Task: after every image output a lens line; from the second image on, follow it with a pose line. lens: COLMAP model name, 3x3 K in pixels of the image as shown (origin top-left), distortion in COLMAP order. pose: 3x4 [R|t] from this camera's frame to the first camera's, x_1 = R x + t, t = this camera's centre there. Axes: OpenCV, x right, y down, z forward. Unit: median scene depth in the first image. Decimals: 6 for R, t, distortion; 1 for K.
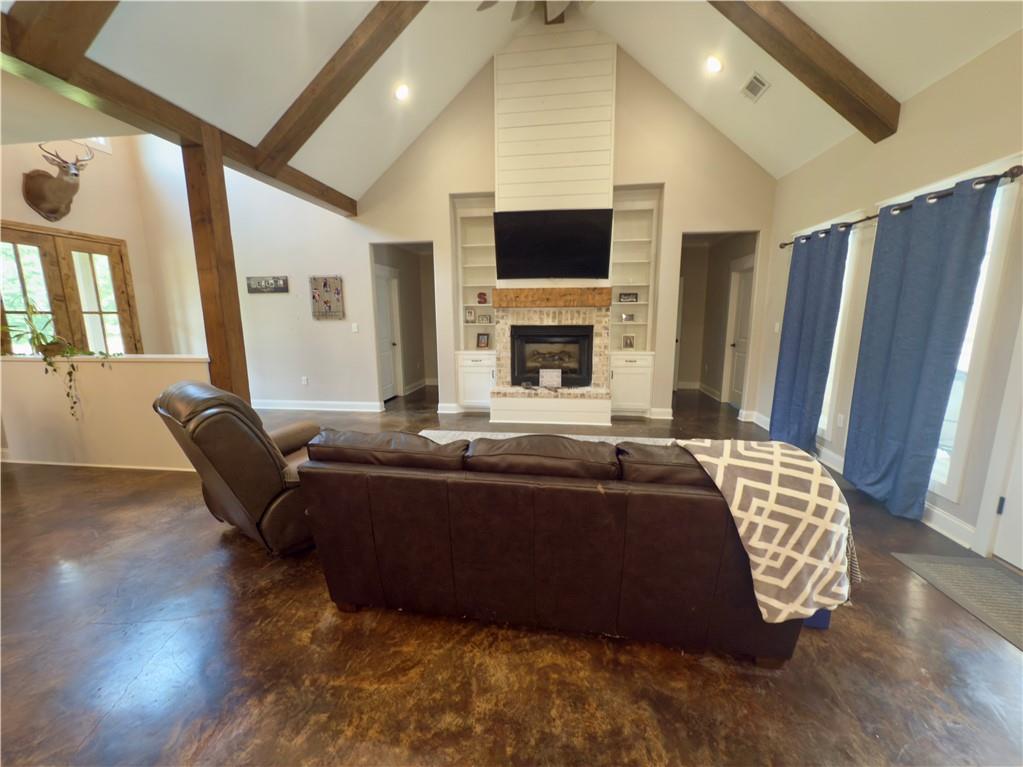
lens RADIAL K [[408.3, 0, 513.3], [0, 408.3, 384.4], [0, 0, 1]] dist [-0.000544, 0.000115]
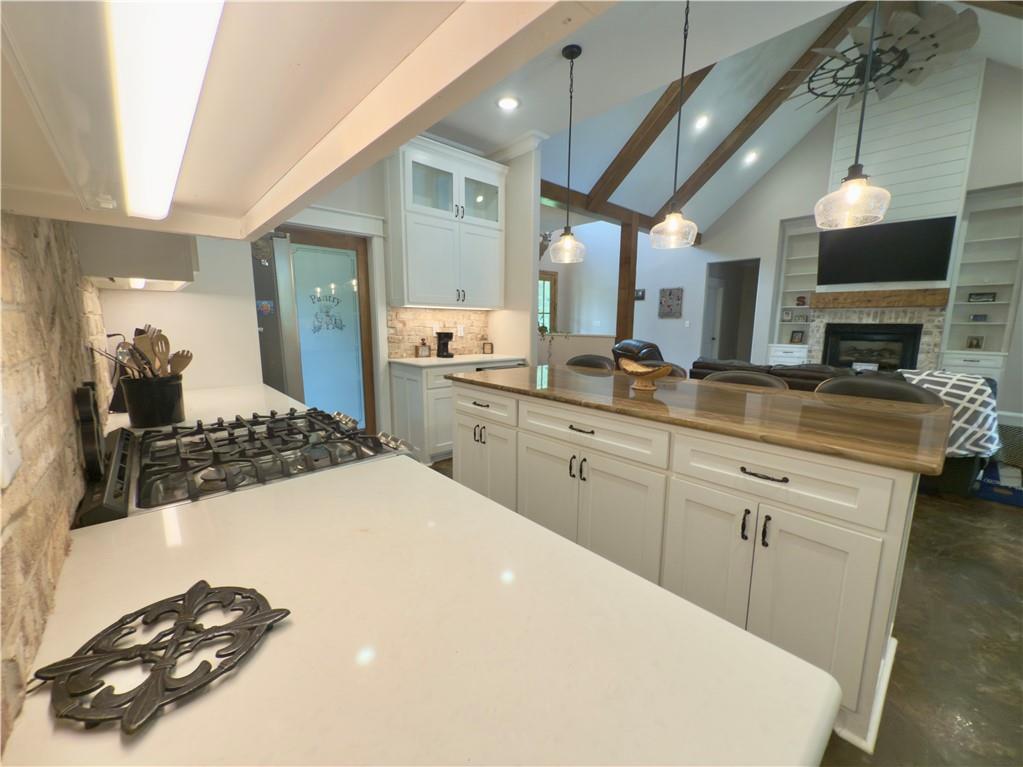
lens RADIAL K [[408.3, 0, 512.3], [0, 408.3, 385.5], [0, 0, 1]] dist [-0.000544, 0.000115]
pose [[0.764537, 0.110868, -0.634973, 0.071384], [-0.119626, 0.992388, 0.029238, 0.112124], [0.633382, 0.053606, 0.771981, -0.496871]]
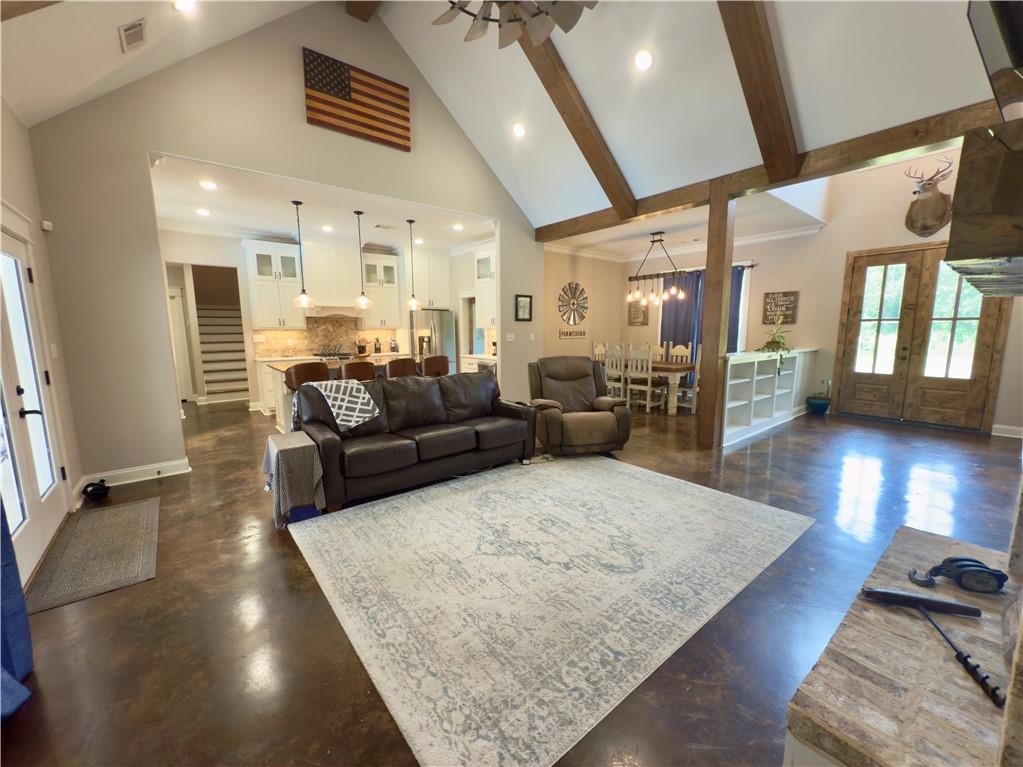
lens RADIAL K [[408.3, 0, 512.1], [0, 408.3, 386.3], [0, 0, 1]] dist [-0.000544, 0.000115]
pose [[-0.684788, 0.113684, -0.719821, 0.447727], [-0.111716, 0.959705, 0.257848, -0.163824], [0.720129, 0.256987, -0.644494, 0.962790]]
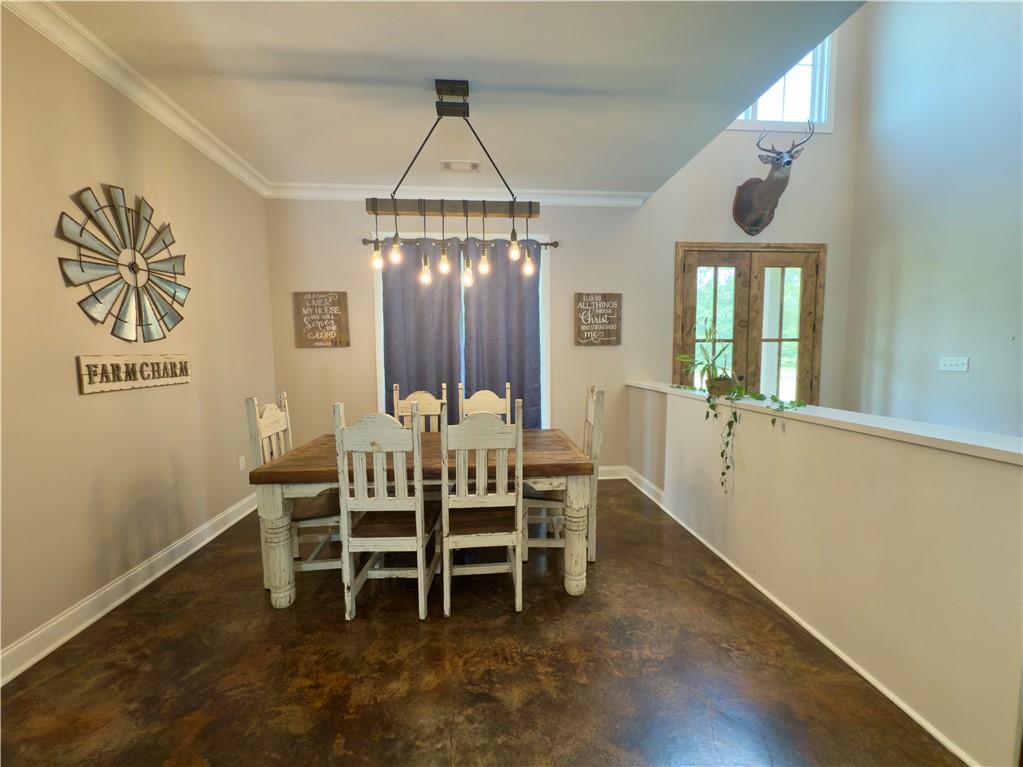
lens RADIAL K [[408.3, 0, 511.8], [0, 408.3, 386.0], [0, 0, 1]] dist [-0.000544, 0.000115]
pose [[0.216989, 0.085031, -0.972464, -0.360645], [-0.157447, 0.986204, 0.051101, -0.047750], [0.963393, 0.142023, 0.227383, 0.343977]]
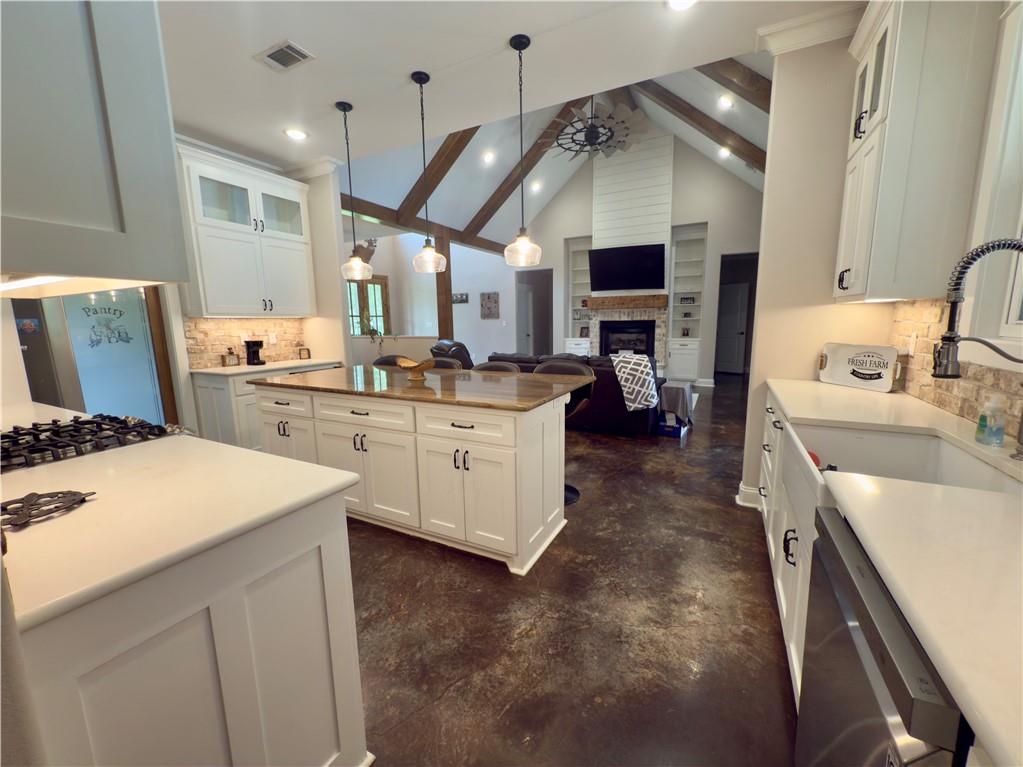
lens RADIAL K [[408.3, 0, 510.9], [0, 408.3, 386.3], [0, 0, 1]] dist [-0.000544, 0.000115]
pose [[0.939696, 0.044831, -0.339060, 0.217083], [-0.046284, 0.998921, 0.003804, 0.112986], [0.338865, 0.012119, 0.940757, -0.565207]]
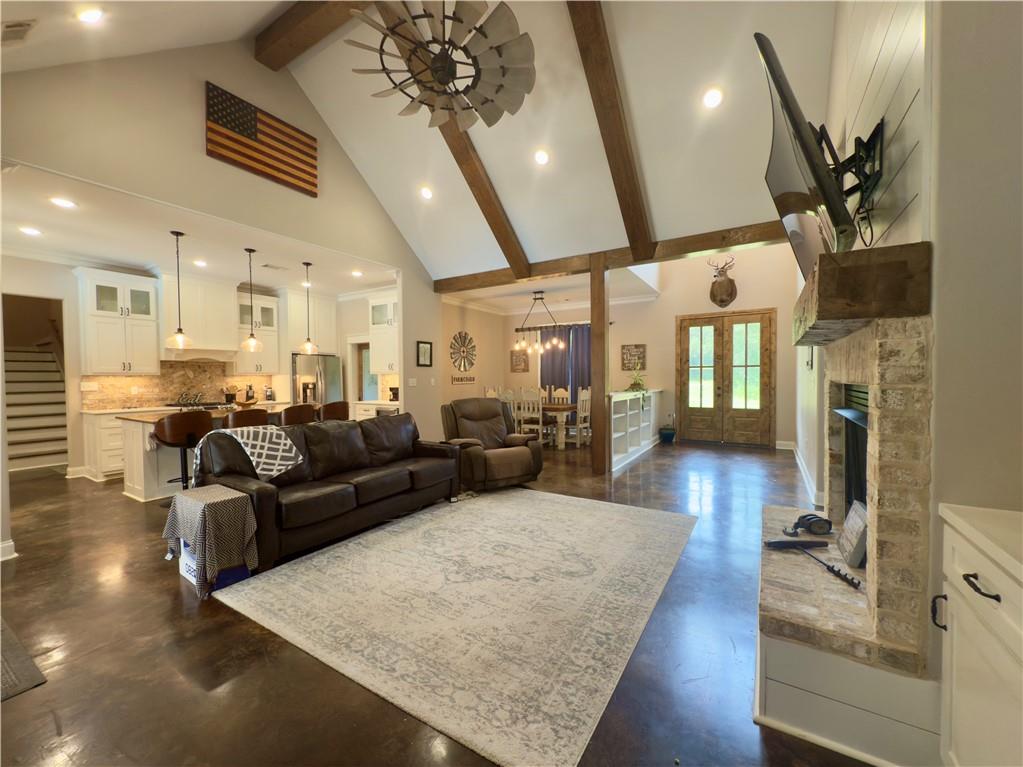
lens RADIAL K [[408.3, 0, 511.8], [0, 408.3, 387.0], [0, 0, 1]] dist [-0.000544, 0.000115]
pose [[-0.408297, 0.034175, -0.912209, 0.561702], [-0.141444, 0.984862, 0.100205, -0.141298], [0.901824, 0.169940, -0.397283, 0.900495]]
